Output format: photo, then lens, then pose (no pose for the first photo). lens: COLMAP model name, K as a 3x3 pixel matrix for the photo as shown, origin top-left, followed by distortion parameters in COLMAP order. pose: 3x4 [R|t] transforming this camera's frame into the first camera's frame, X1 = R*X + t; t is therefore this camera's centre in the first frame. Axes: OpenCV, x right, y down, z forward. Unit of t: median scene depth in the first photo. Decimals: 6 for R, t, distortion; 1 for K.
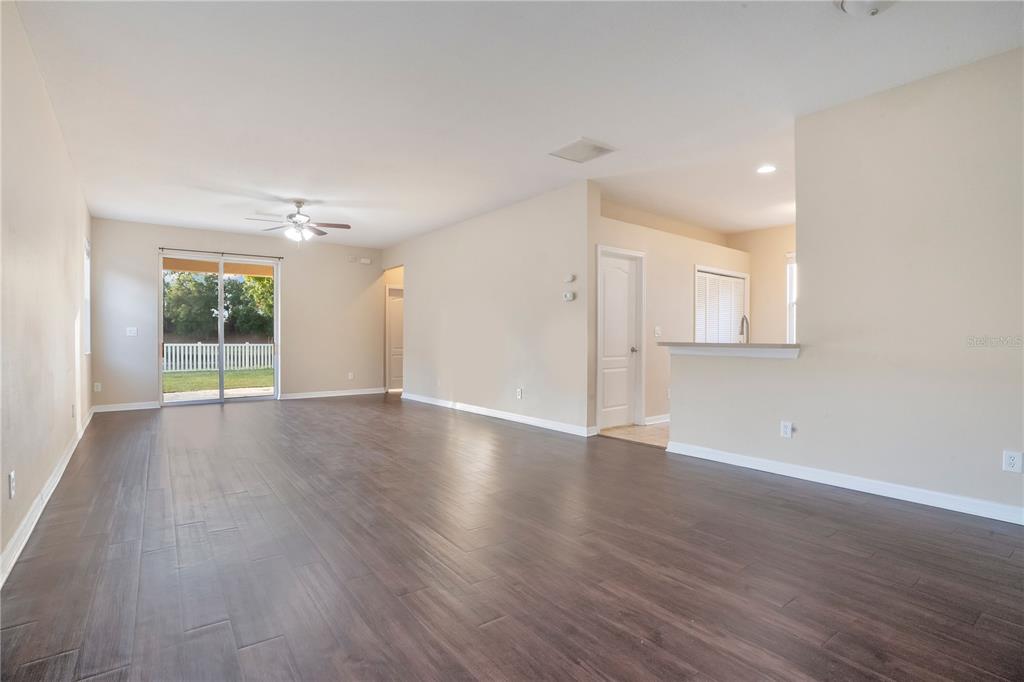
lens RADIAL K [[500.0, 0, 516.9], [0, 500.0, 341.7], [0, 0, 1]] dist [-0.046909, 0.003476]
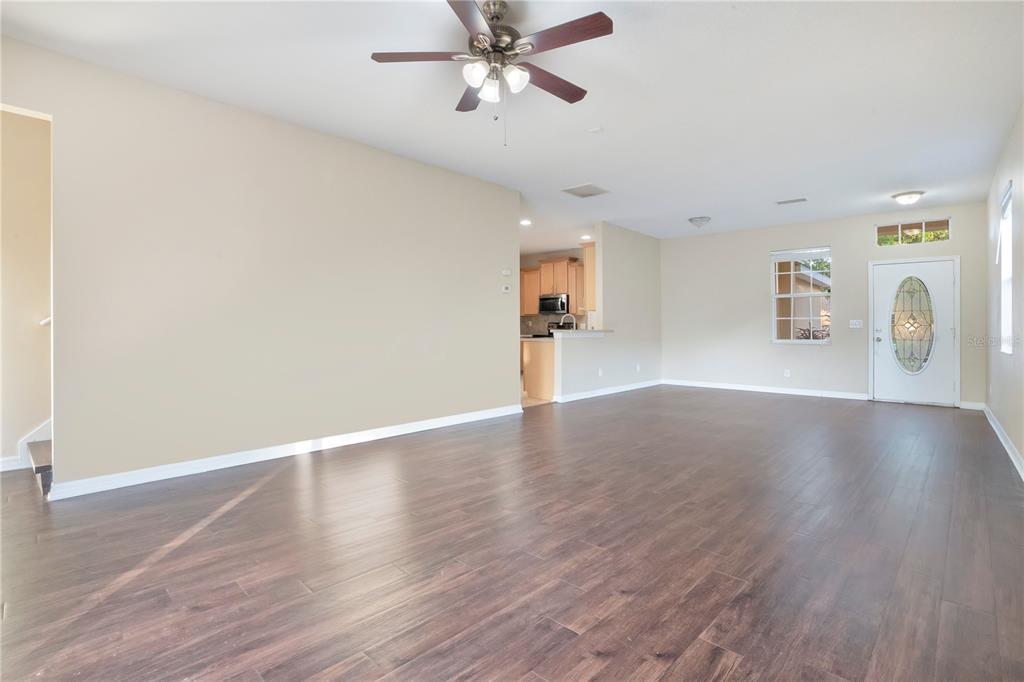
lens RADIAL K [[488.0, 0, 492.7], [0, 488.0, 317.2], [0, 0, 1]] dist [-0.049565, 0.013924]
pose [[-0.137710, 0.009498, 0.990427, -0.872501], [-0.000304, 0.999954, -0.009631, -0.018523], [-0.990473, -0.001627, -0.137701, 1.080896]]
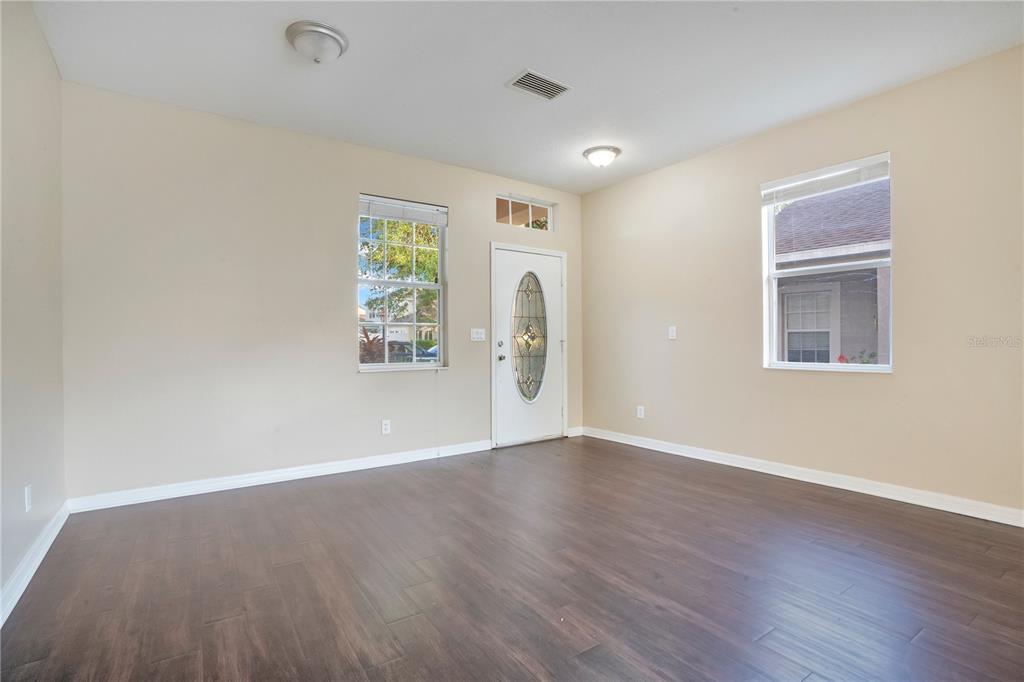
lens RADIAL K [[488.0, 0, 517.1], [0, 488.0, 339.8], [0, 0, 1]] dist [-0.049565, 0.013924]
pose [[-0.998918, -0.004265, 0.046303, 0.075707], [-0.004004, 0.999976, 0.005737, -0.010698], [-0.046326, 0.005546, -0.998911, 0.808792]]
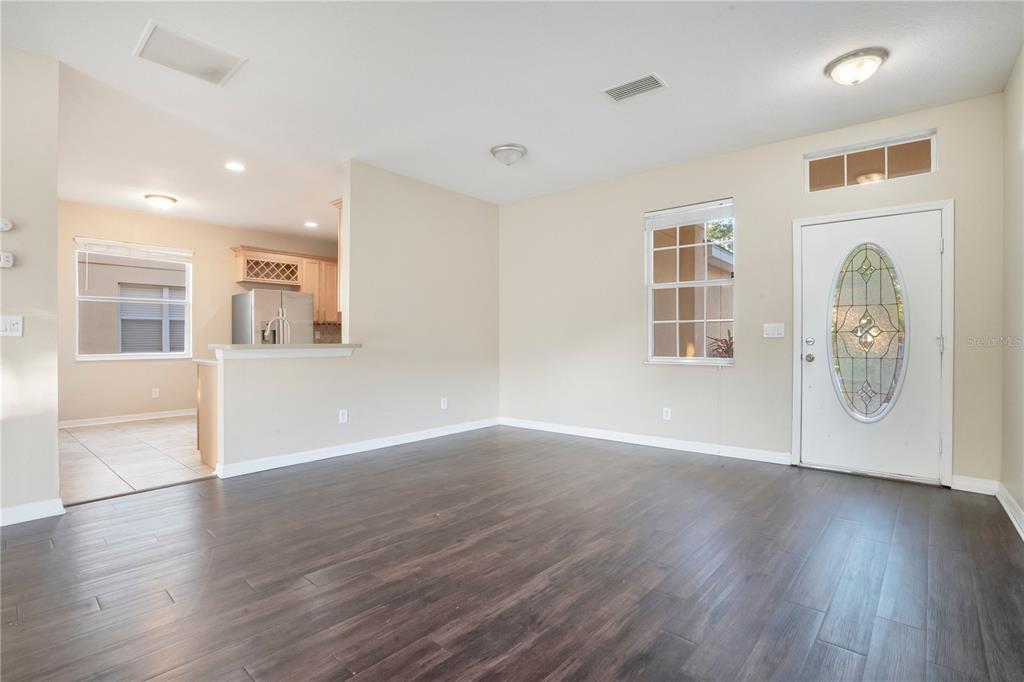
lens RADIAL K [[488.0, 0, 497.9], [0, 488.0, 336.7], [0, 0, 1]] dist [-0.049565, 0.013924]
pose [[-0.187348, -0.004214, 0.982285, -0.421538], [0.005784, 0.999969, 0.005393, -0.010687], [-0.982277, 0.006691, -0.187317, 0.534989]]
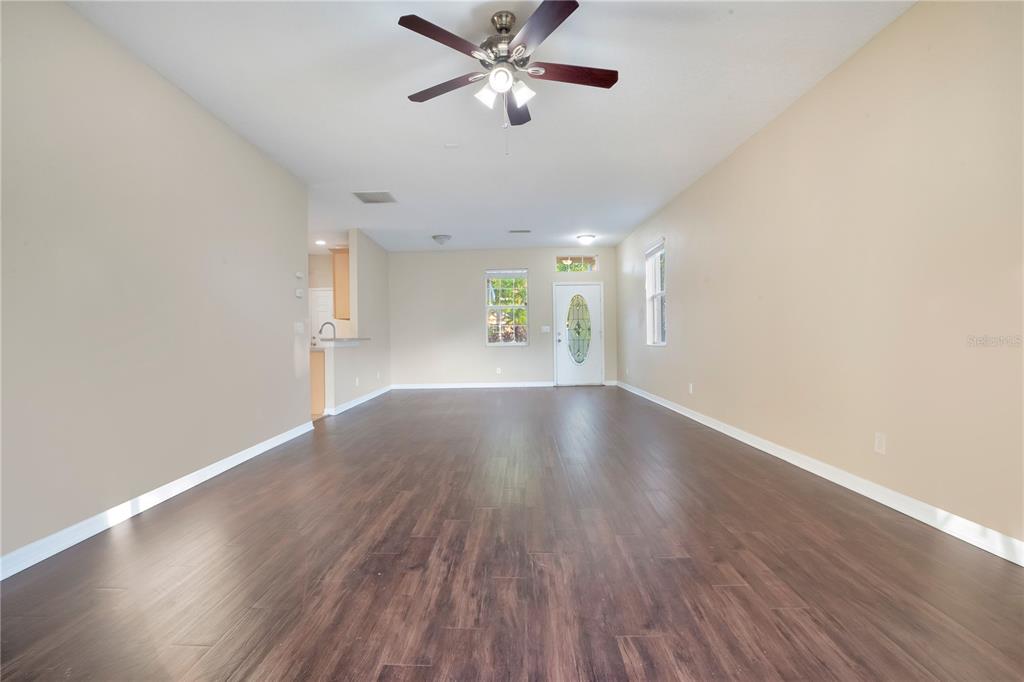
lens RADIAL K [[488.0, 0, 495.6], [0, 488.0, 330.7], [0, 0, 1]] dist [-0.049565, 0.013924]
pose [[-0.767409, 0.012690, 0.641032, -0.726859], [0.016008, 0.999872, -0.000630, -0.010560], [-0.640958, 0.009778, -0.767514, 1.359542]]
